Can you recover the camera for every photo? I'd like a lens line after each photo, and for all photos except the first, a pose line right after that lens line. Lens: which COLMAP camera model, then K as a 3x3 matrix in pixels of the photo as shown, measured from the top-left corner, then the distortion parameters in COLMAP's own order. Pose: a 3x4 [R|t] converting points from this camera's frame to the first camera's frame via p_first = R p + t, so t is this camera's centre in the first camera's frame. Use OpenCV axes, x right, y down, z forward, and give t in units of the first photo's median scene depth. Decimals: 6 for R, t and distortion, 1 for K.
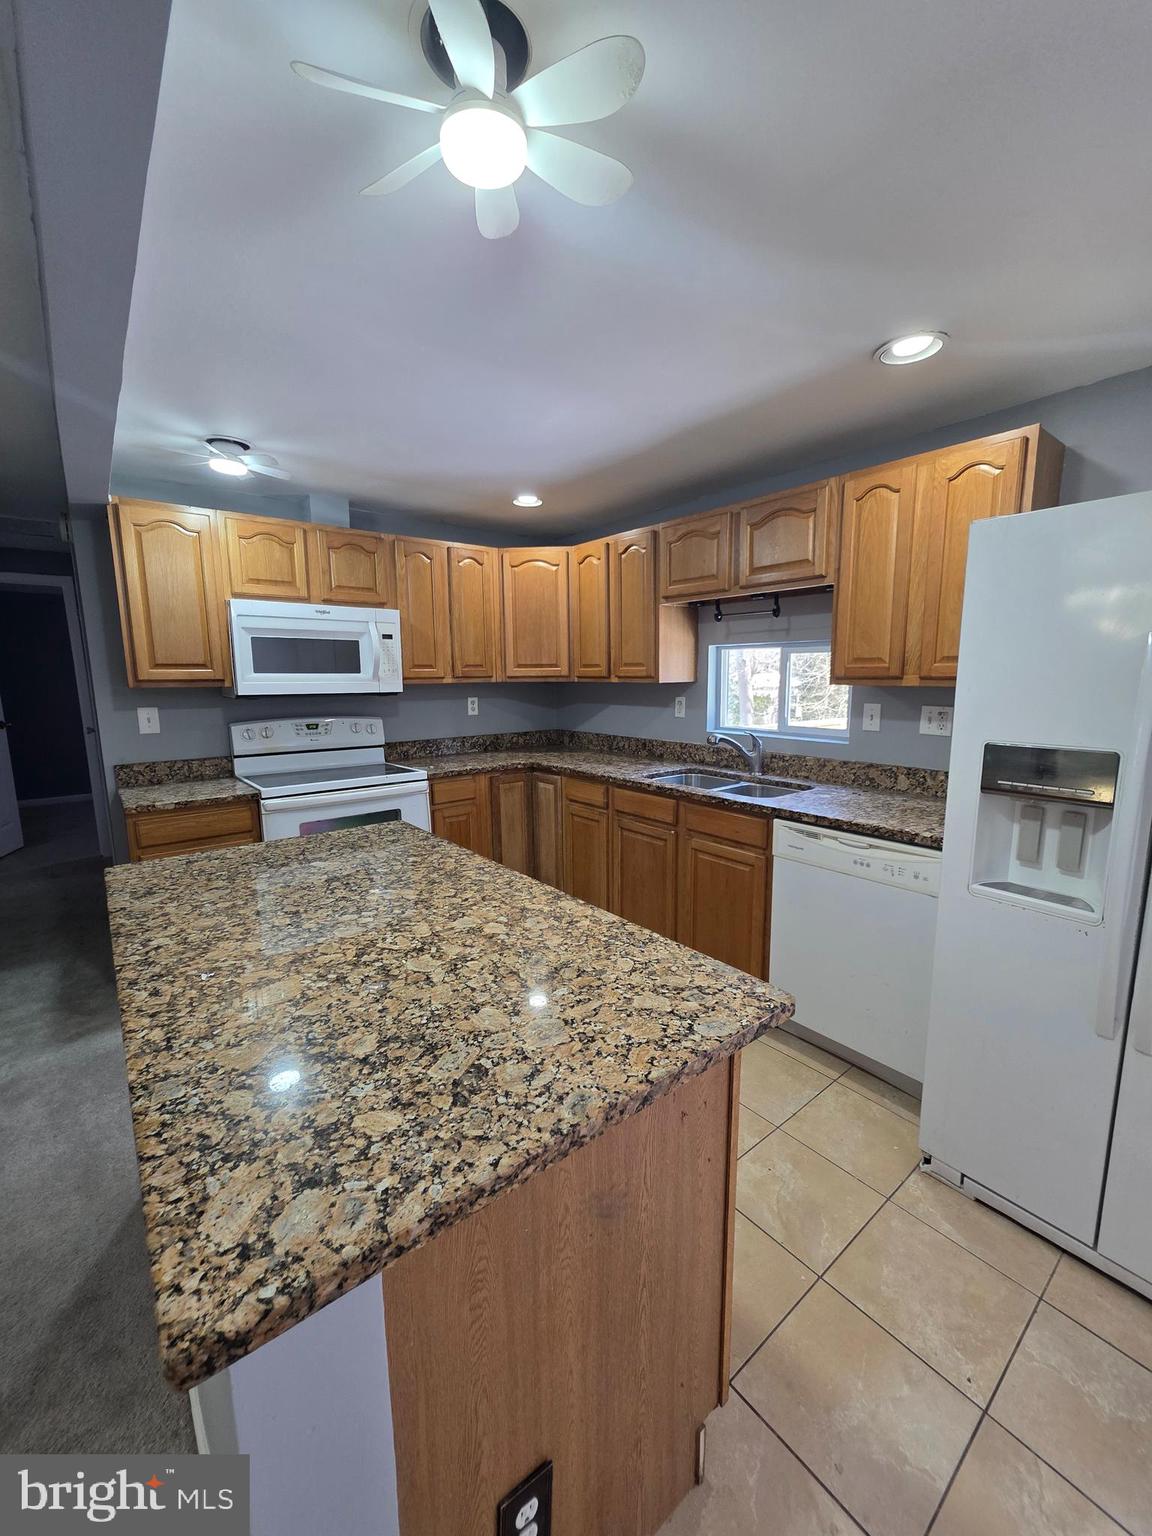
lens RADIAL K [[615.3, 0, 576.0], [0, 615.3, 768.0], [0, 0, 1]] dist [0.001517, -0.000009]
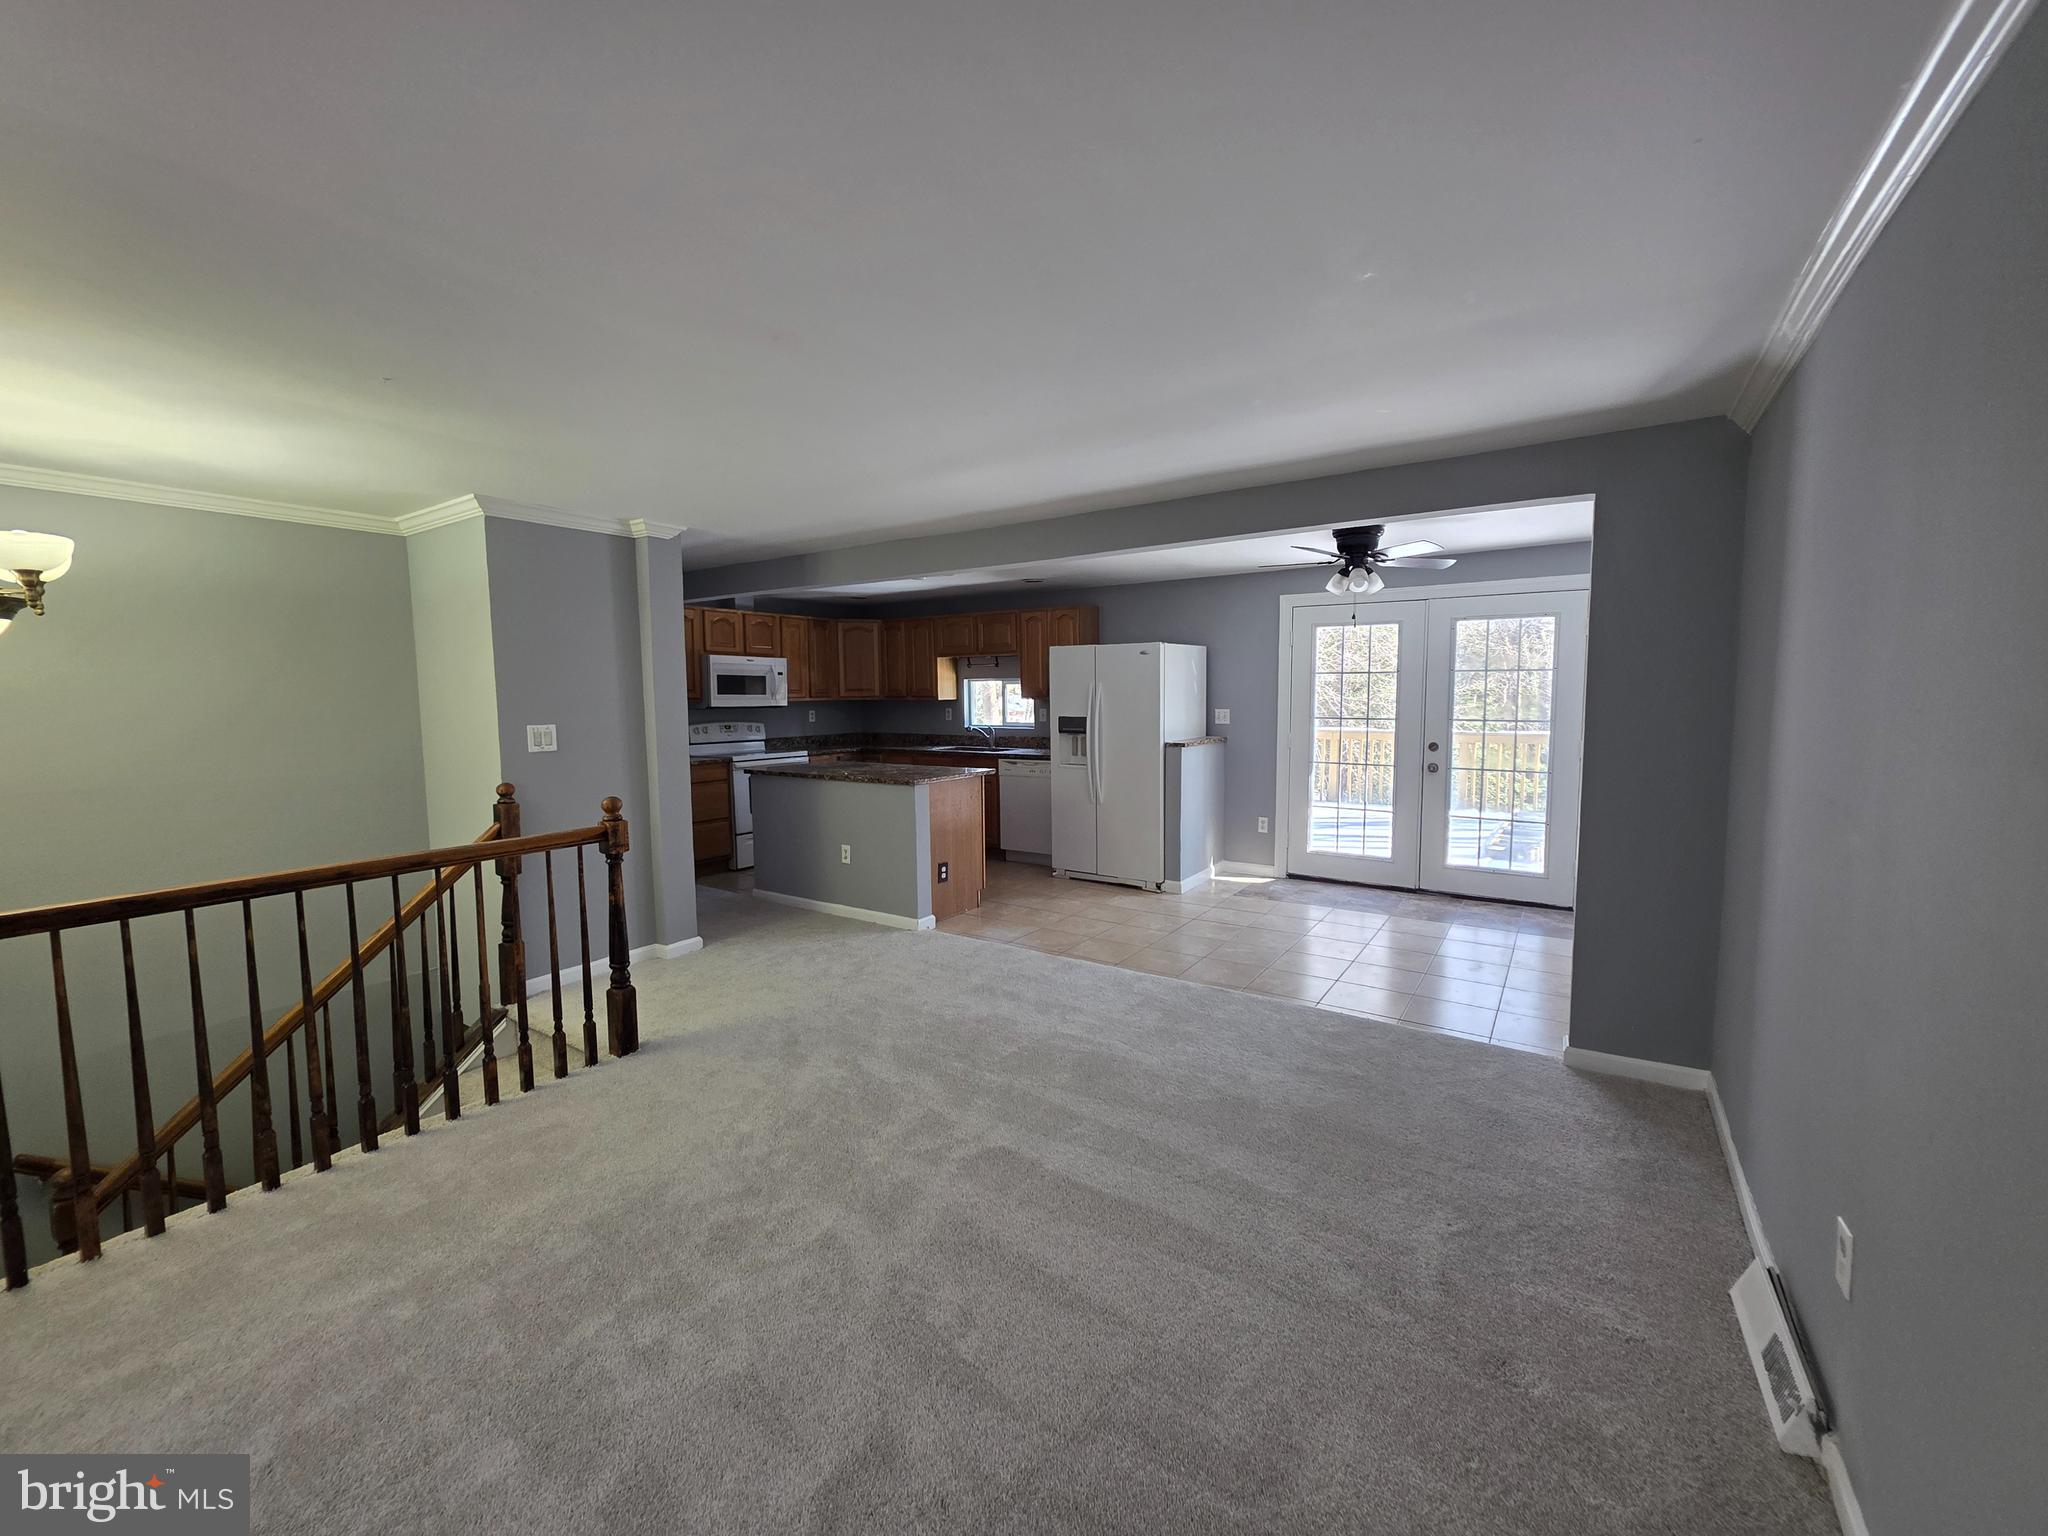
lens RADIAL K [[824.7, 0, 1026.8], [0, 824.7, 753.8], [0, 0, 1]] dist [0.000795, 0.000031]
pose [[0.953089, -0.022961, 0.301819, -0.358773], [0.048267, 0.995889, -0.076657, 0.221056], [-0.298818, 0.087629, 0.950278, -1.392235]]
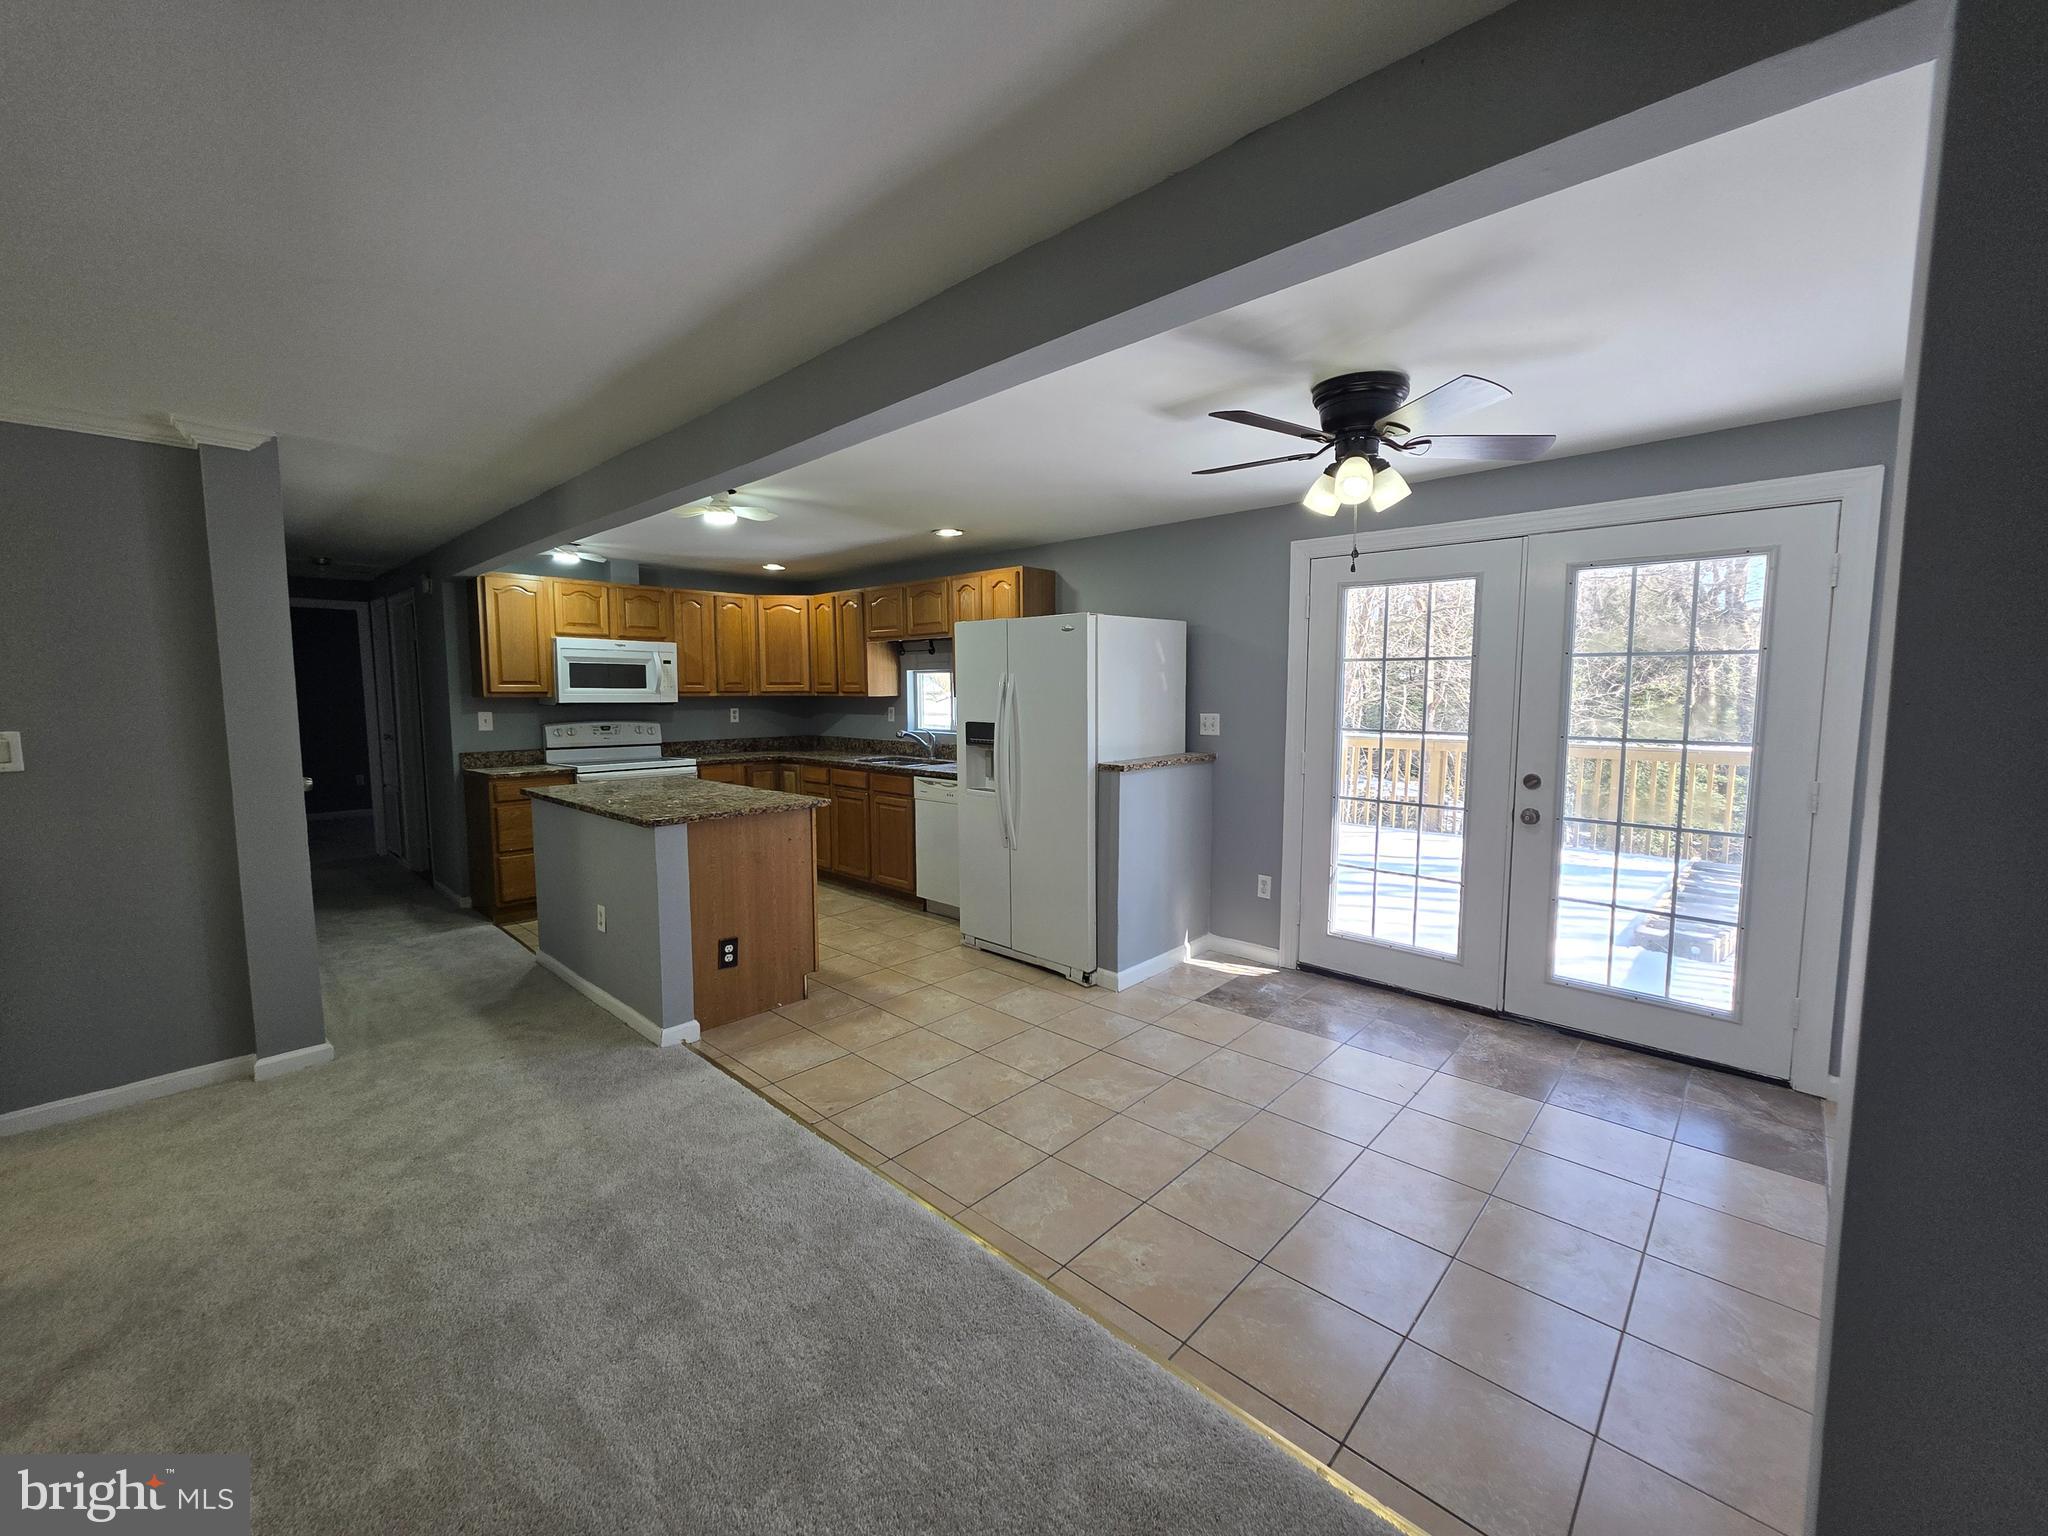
lens RADIAL K [[820.4, 0, 1019.8], [0, 820.4, 755.2], [0, 0, 1]] dist [0.001517, -0.000009]
pose [[0.989712, -0.005604, 0.142966, 0.213032], [0.016323, 0.997131, -0.073920, 0.144021], [-0.142141, 0.075493, 0.986963, -0.917760]]
